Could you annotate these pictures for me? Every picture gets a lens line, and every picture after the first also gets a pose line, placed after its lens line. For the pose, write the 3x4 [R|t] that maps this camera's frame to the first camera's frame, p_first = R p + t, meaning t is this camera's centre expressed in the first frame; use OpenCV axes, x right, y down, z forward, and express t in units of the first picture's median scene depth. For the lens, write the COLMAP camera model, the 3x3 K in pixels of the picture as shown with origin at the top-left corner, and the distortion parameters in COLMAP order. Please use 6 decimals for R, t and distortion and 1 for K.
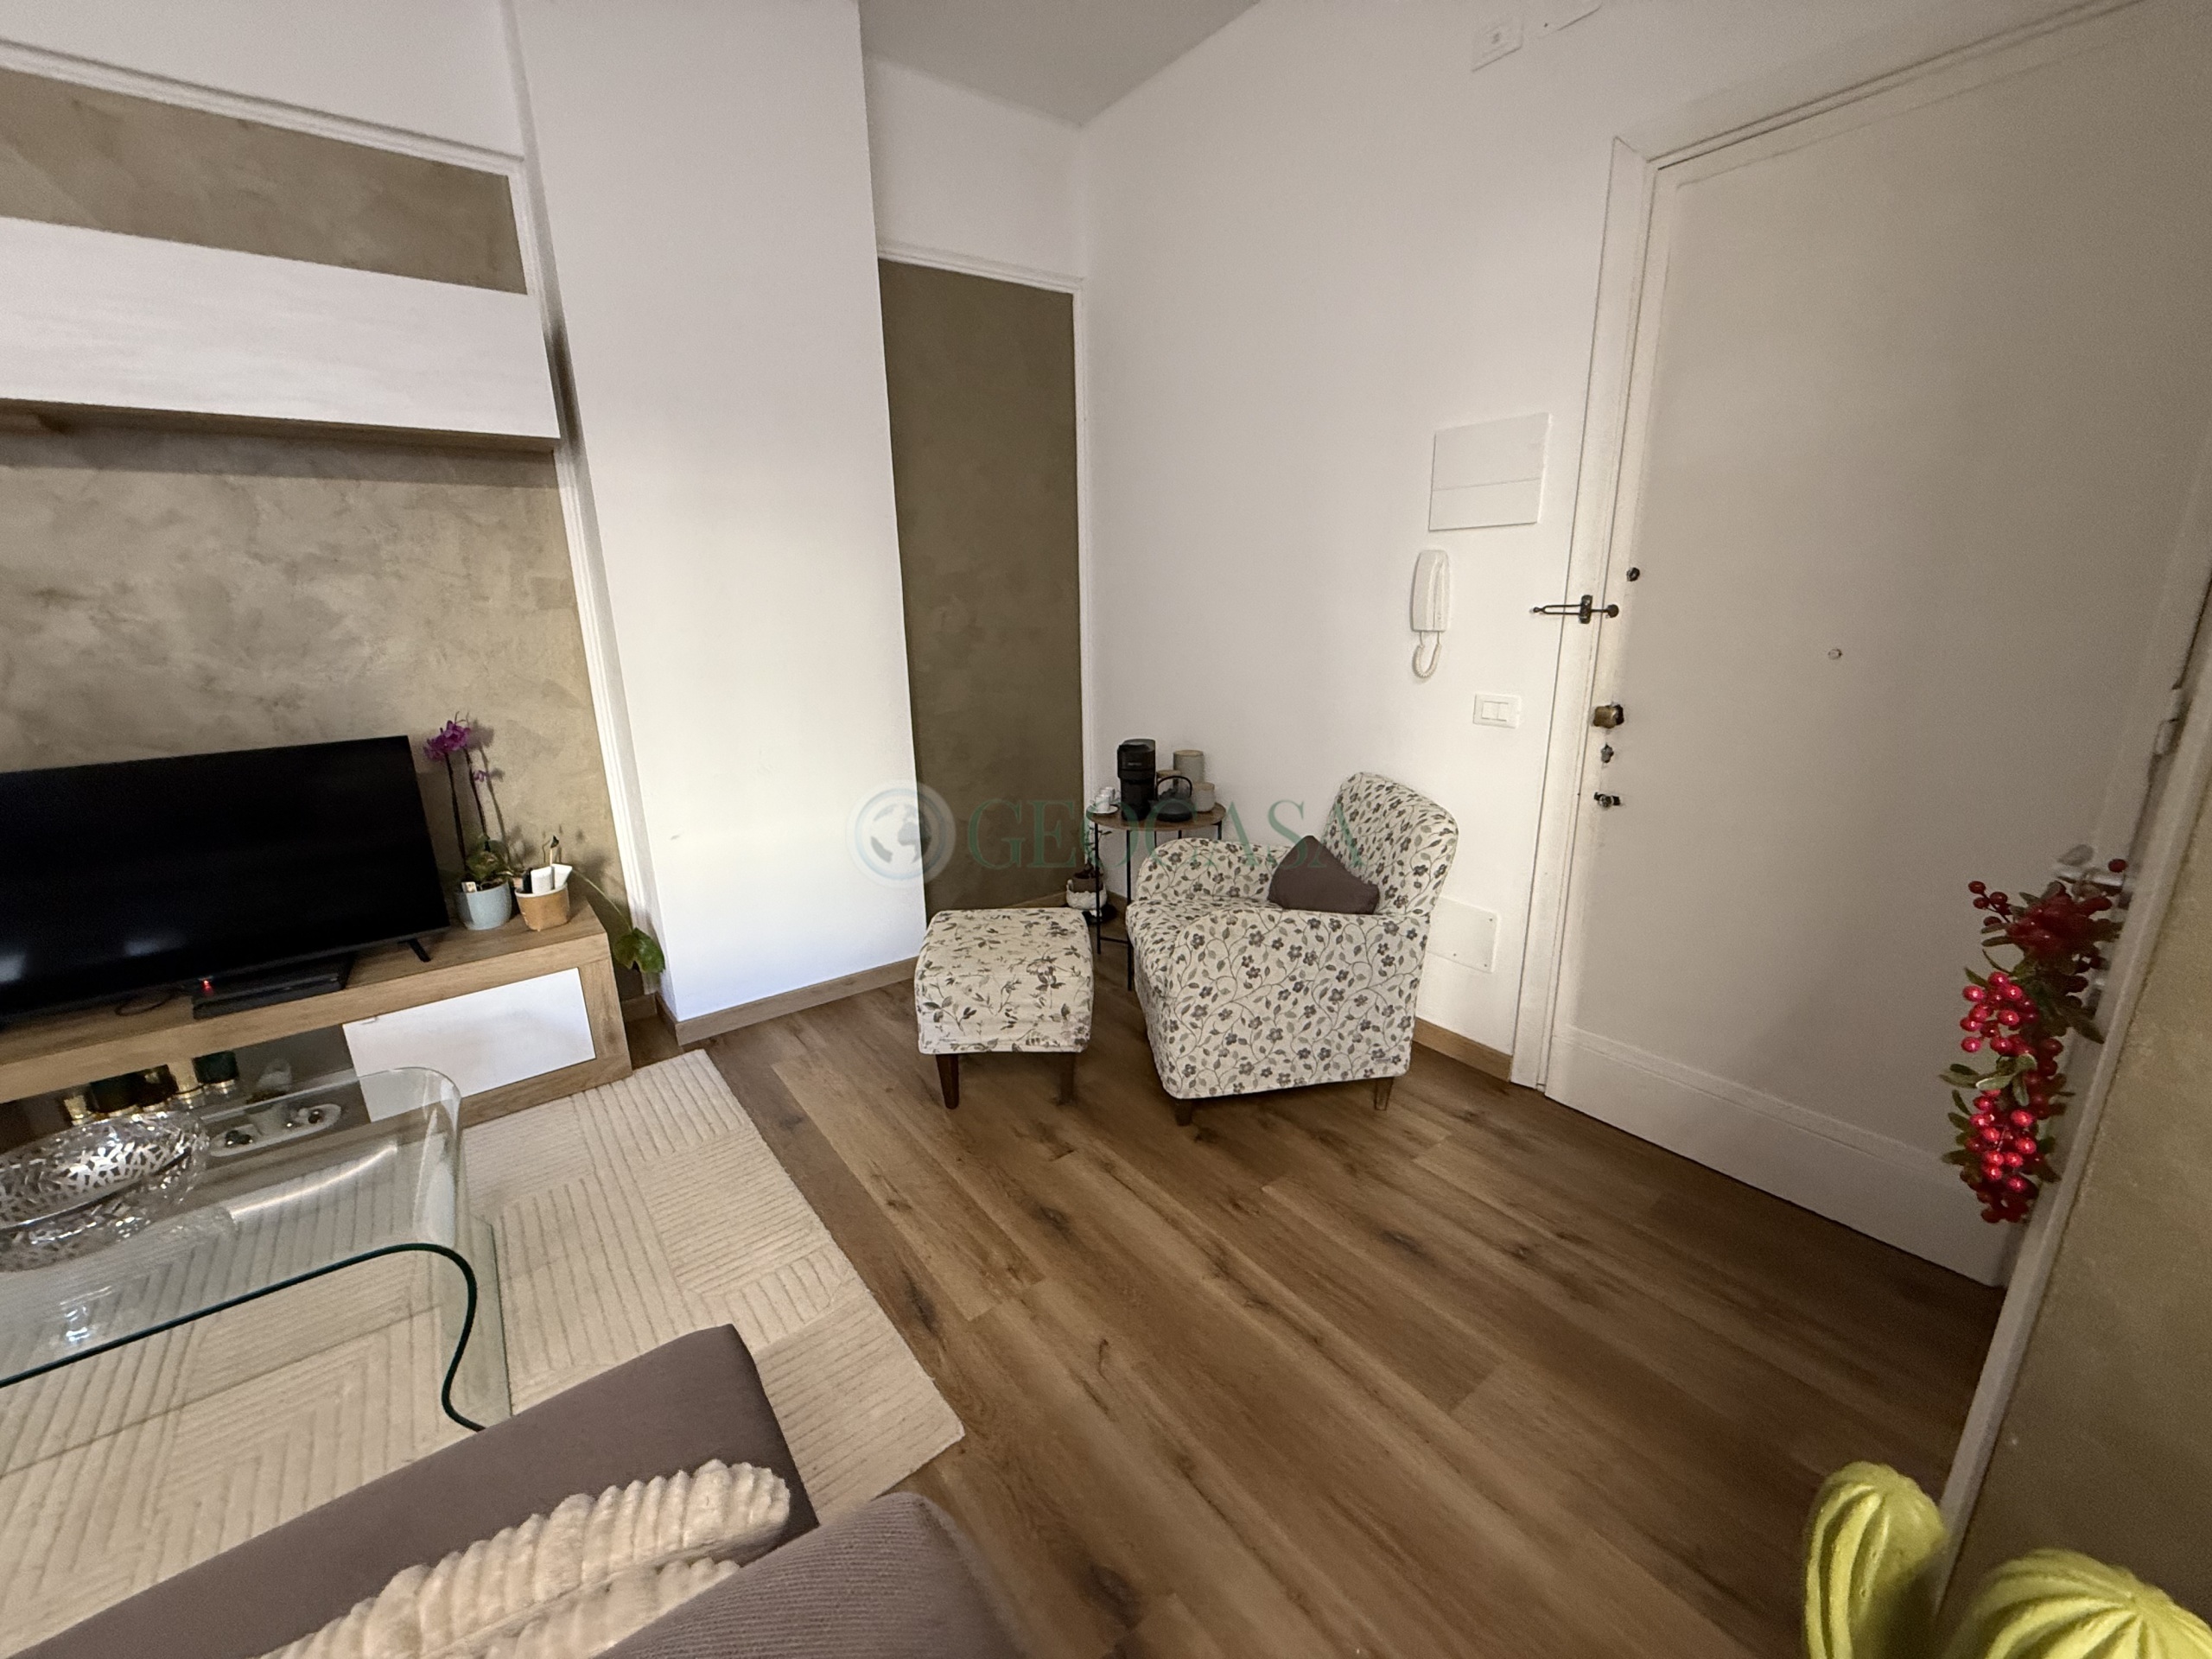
lens RADIAL K [[875.9, 0, 1098.8], [0, 875.9, 827.5], [0, 0, 1]] dist [0.000705, -0.000448]
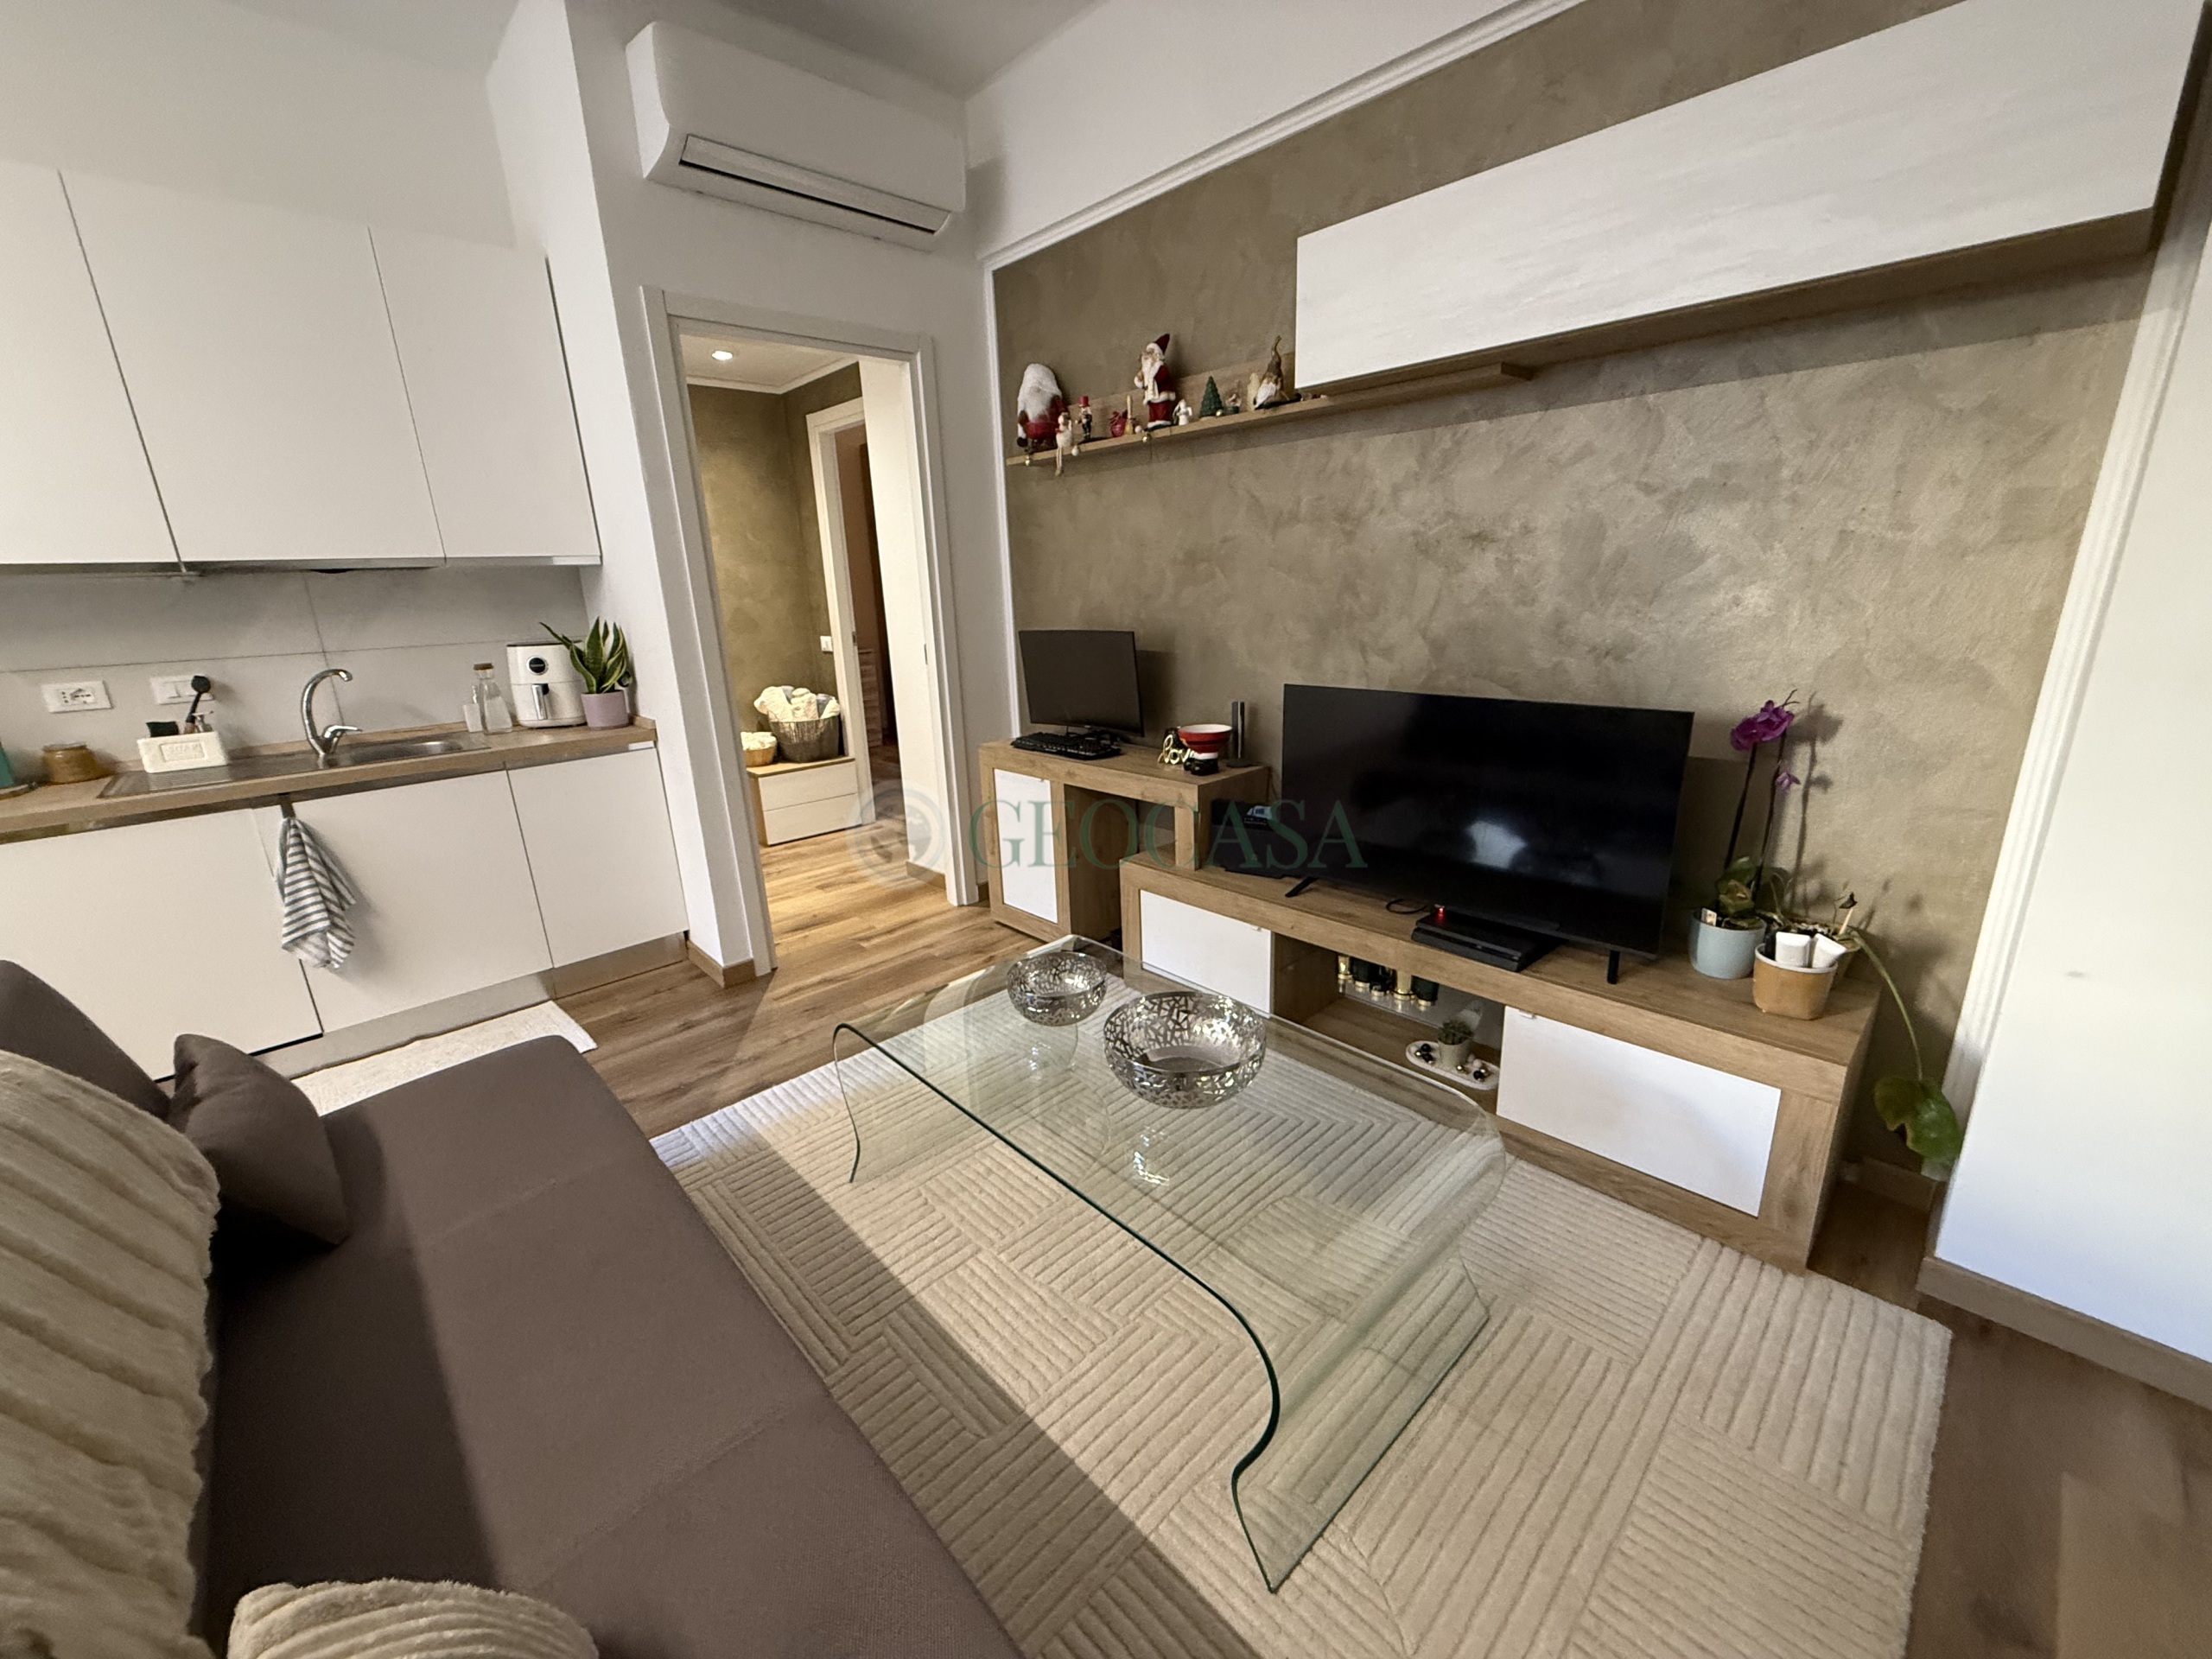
lens RADIAL K [[875.9, 0, 1105.1], [0, 875.9, 827.6], [0, 0, 1]] dist [0.000705, -0.000448]
pose [[0.106742, 0.287483, -0.951819, -0.077874], [-0.228330, 0.938792, 0.257943, -0.088538], [0.967715, 0.189795, 0.165850, 0.380914]]
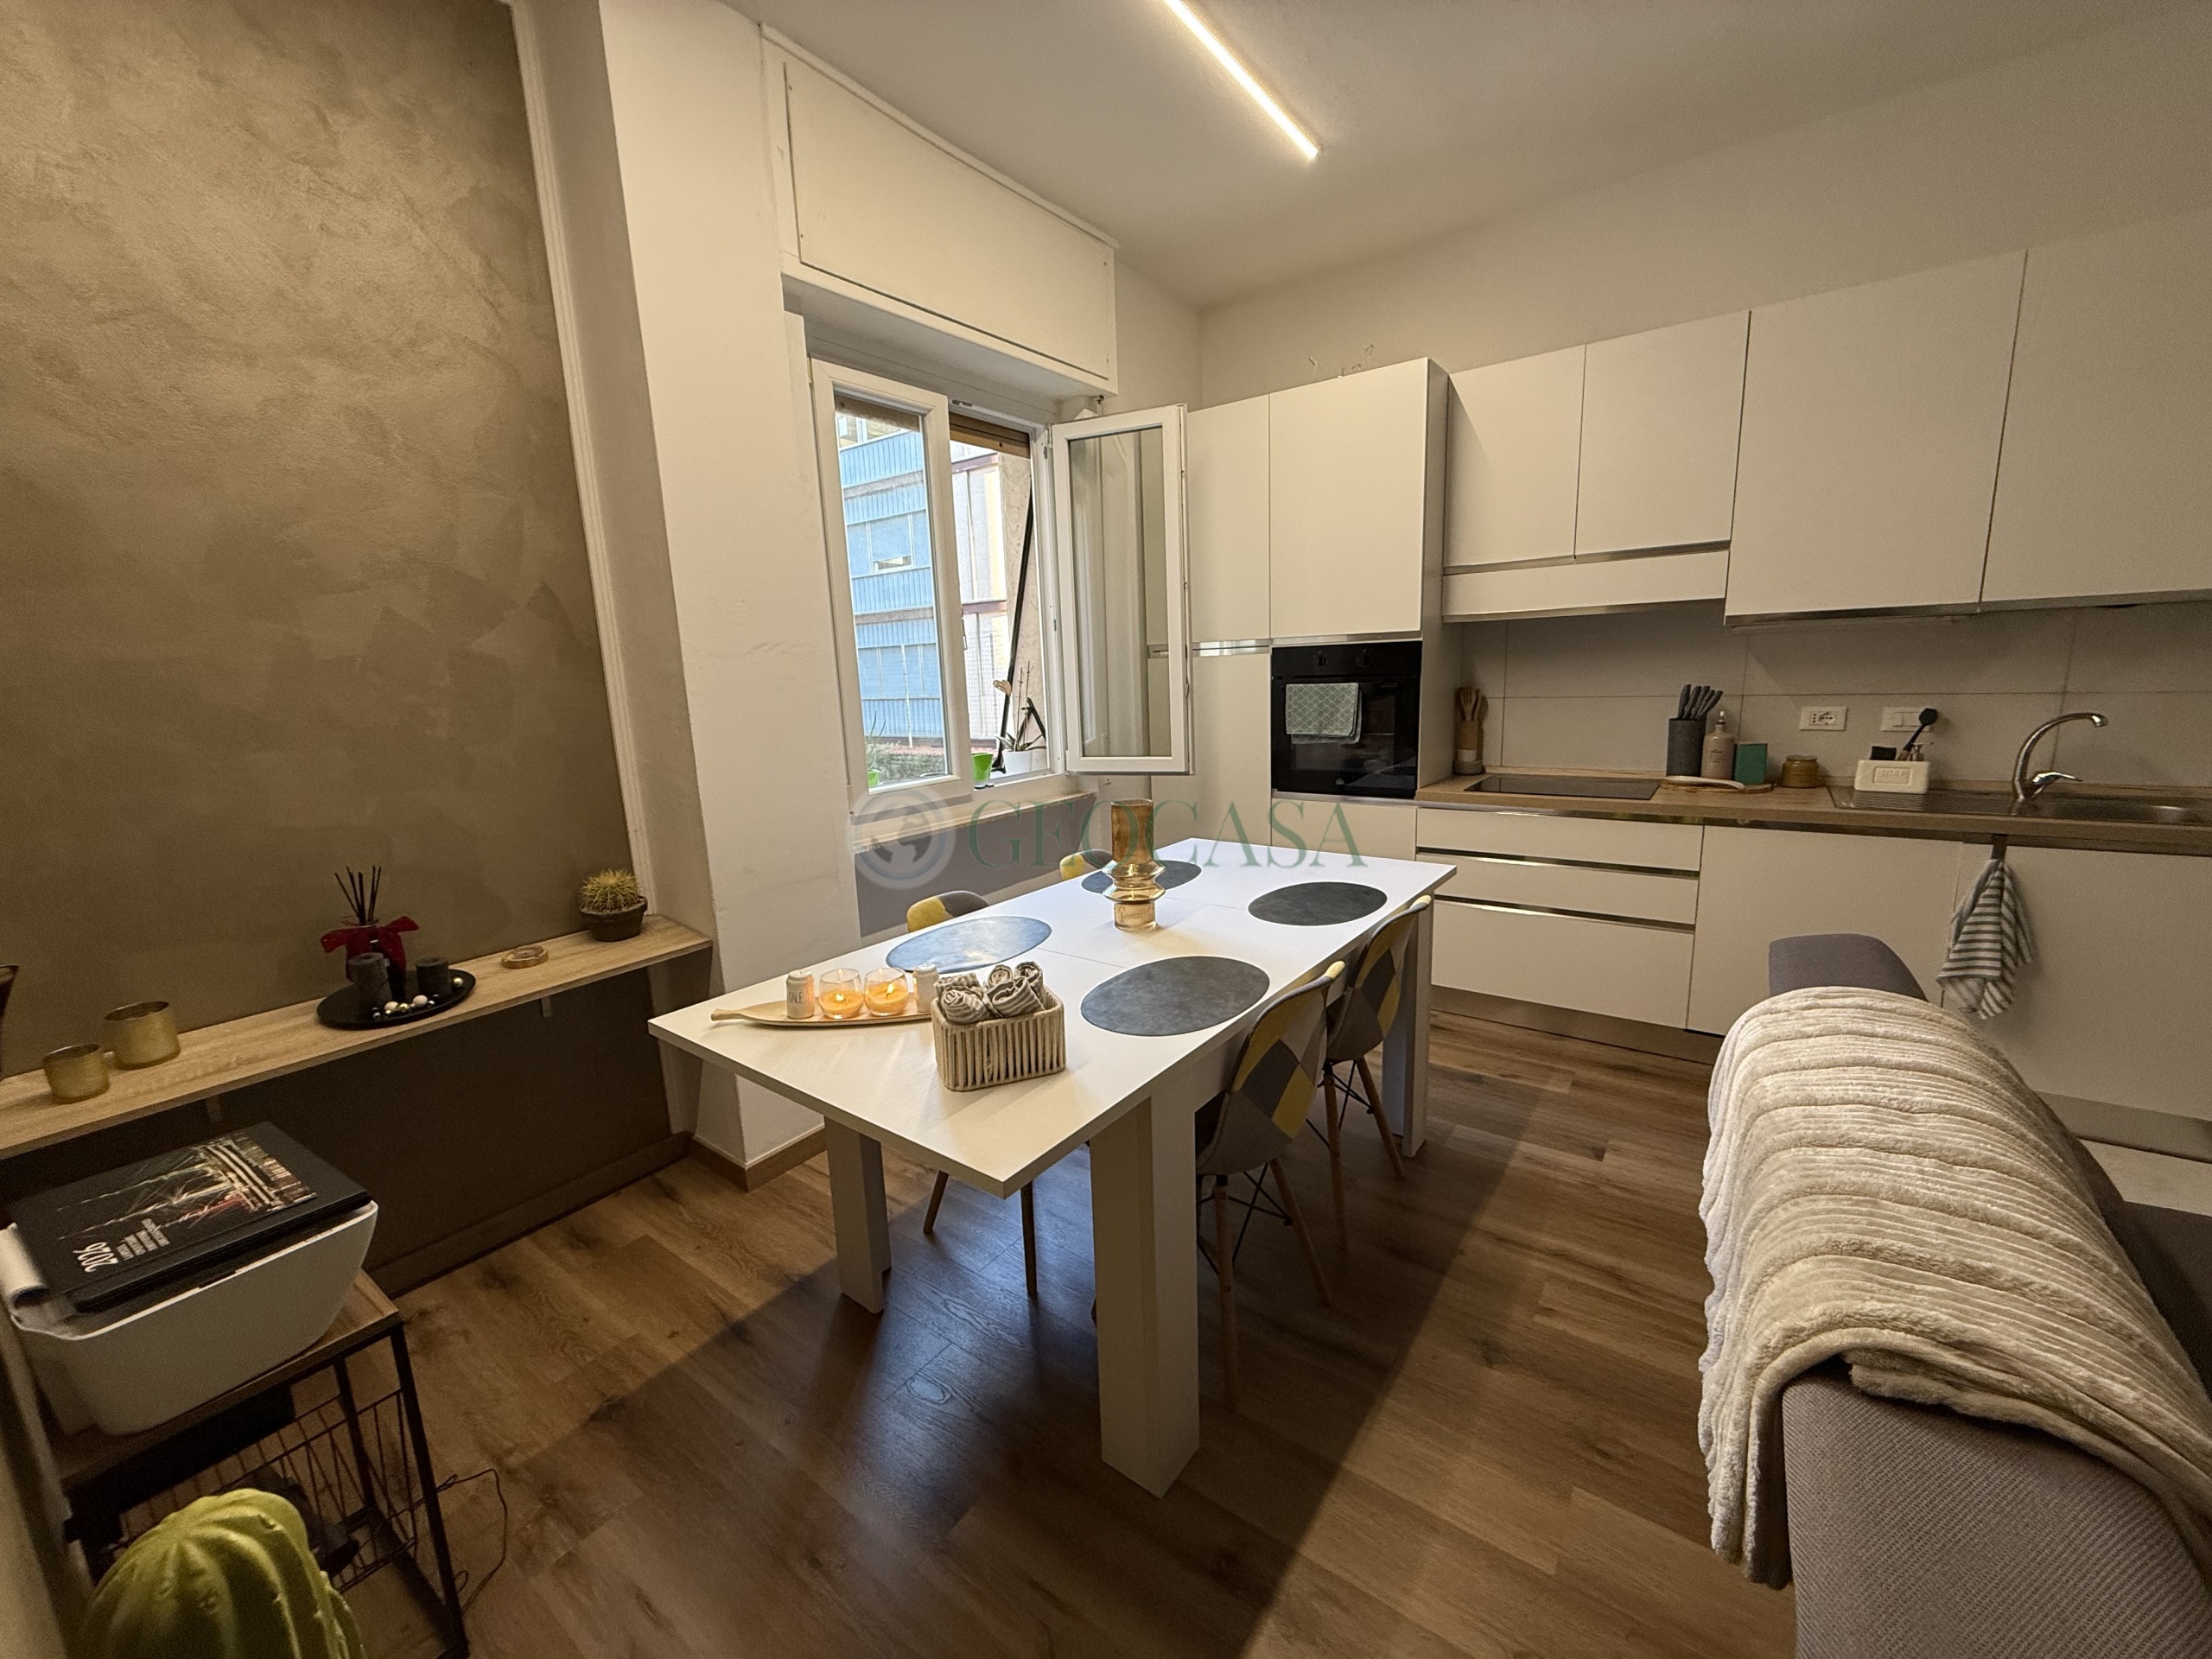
lens RADIAL K [[875.9, 0, 1098.5], [0, 875.9, 826.1], [0, 0, 1]] dist [0.000705, -0.000448]
pose [[-0.958312, 0.105854, -0.265392, 0.101687], [-0.018713, 0.903596, 0.427976, -0.059383], [0.285110, 0.415101, -0.863946, 0.167729]]
